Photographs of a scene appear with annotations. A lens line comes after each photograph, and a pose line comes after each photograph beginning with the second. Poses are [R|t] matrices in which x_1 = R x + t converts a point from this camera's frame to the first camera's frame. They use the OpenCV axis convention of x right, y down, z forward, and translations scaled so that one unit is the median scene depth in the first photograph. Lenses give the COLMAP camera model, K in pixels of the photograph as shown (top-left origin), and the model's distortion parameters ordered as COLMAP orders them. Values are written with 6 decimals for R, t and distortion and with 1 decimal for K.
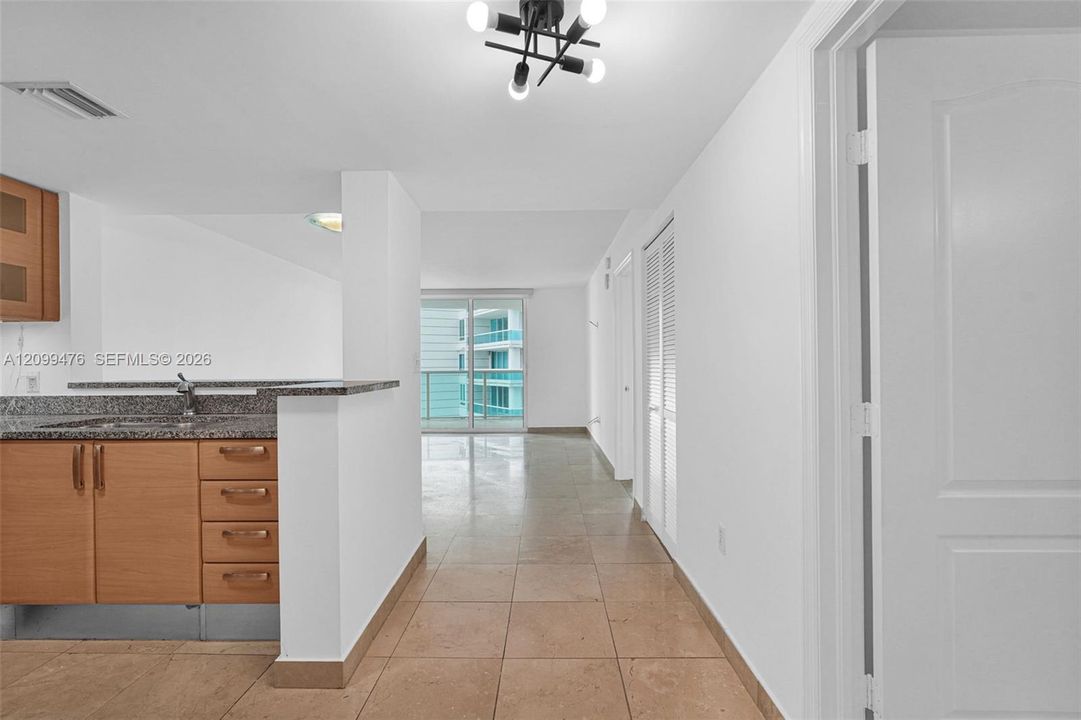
lens RADIAL K [[485.5, 0, 540.6], [0, 485.5, 361.8], [0, 0, 1]] dist [-0.019064, 0.008590]
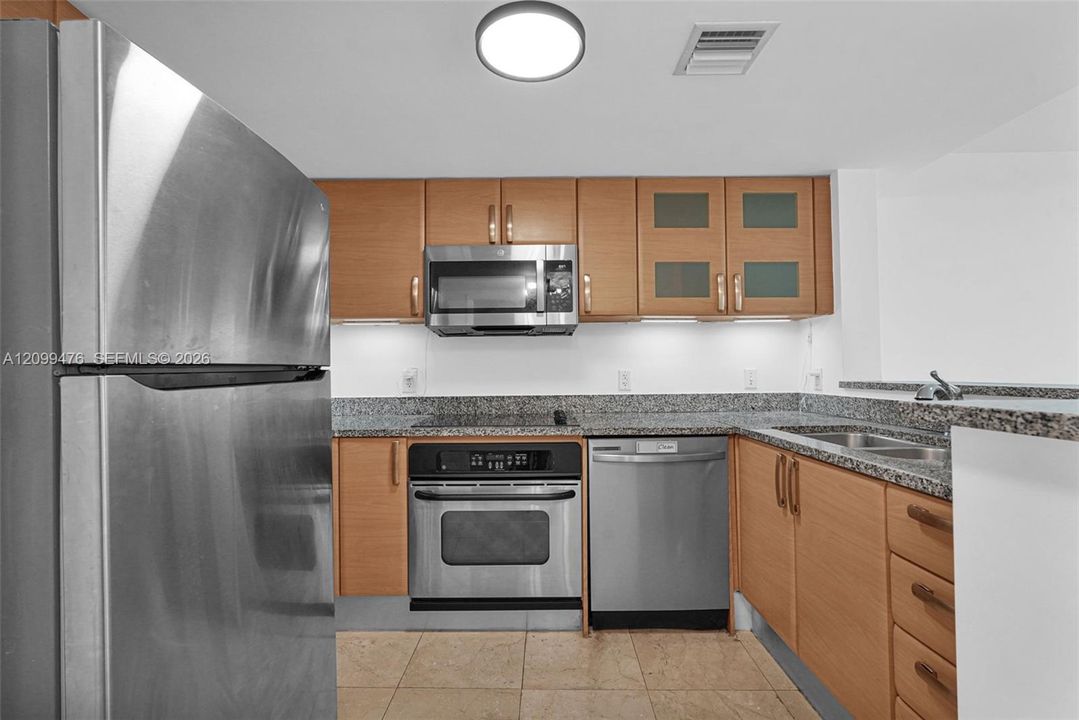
lens RADIAL K [[484.6, 0, 539.6], [0, 484.6, 361.8], [0, 0, 1]] dist [-0.019064, 0.008590]
pose [[0.000742, -0.012907, -0.999916, -0.087938], [0.010952, 0.999857, -0.012898, 0.012874], [0.999940, -0.010941, 0.000884, 0.440801]]
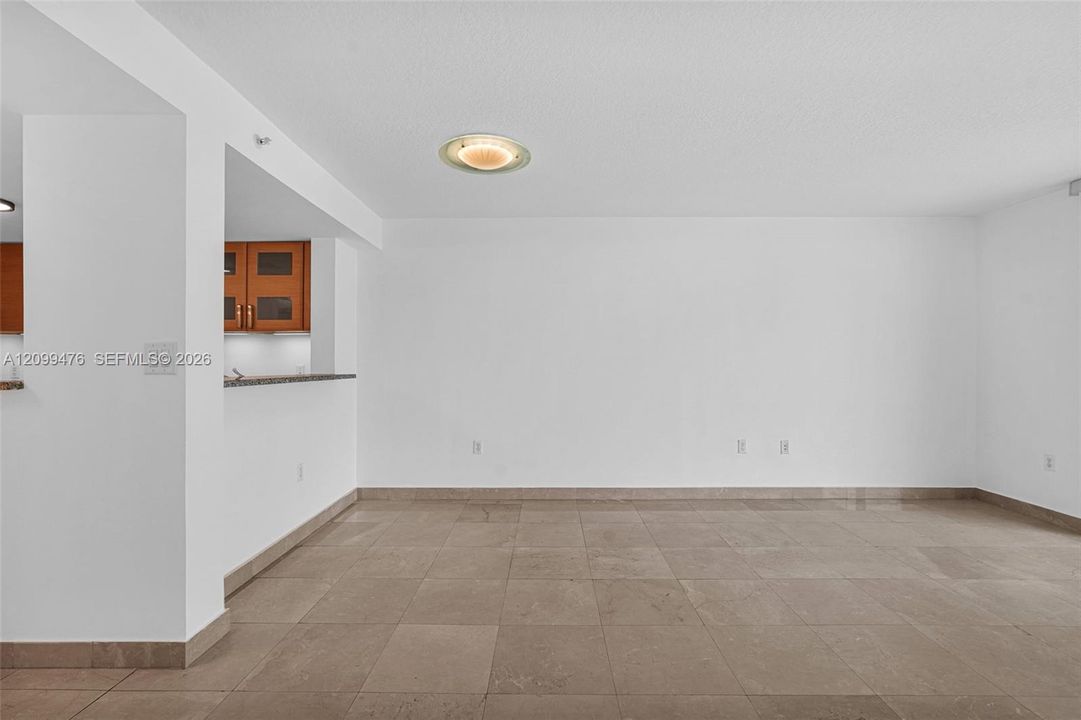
lens RADIAL K [[485.5, 0, 540.6], [0, 485.5, 361.8], [0, 0, 1]] dist [-0.019064, 0.008590]
pose [[-0.011492, 0.003598, -0.999927, 0.428431], [0.000112, 0.999994, 0.003597, 0.004847], [0.999934, -0.000071, -0.011492, 1.693717]]
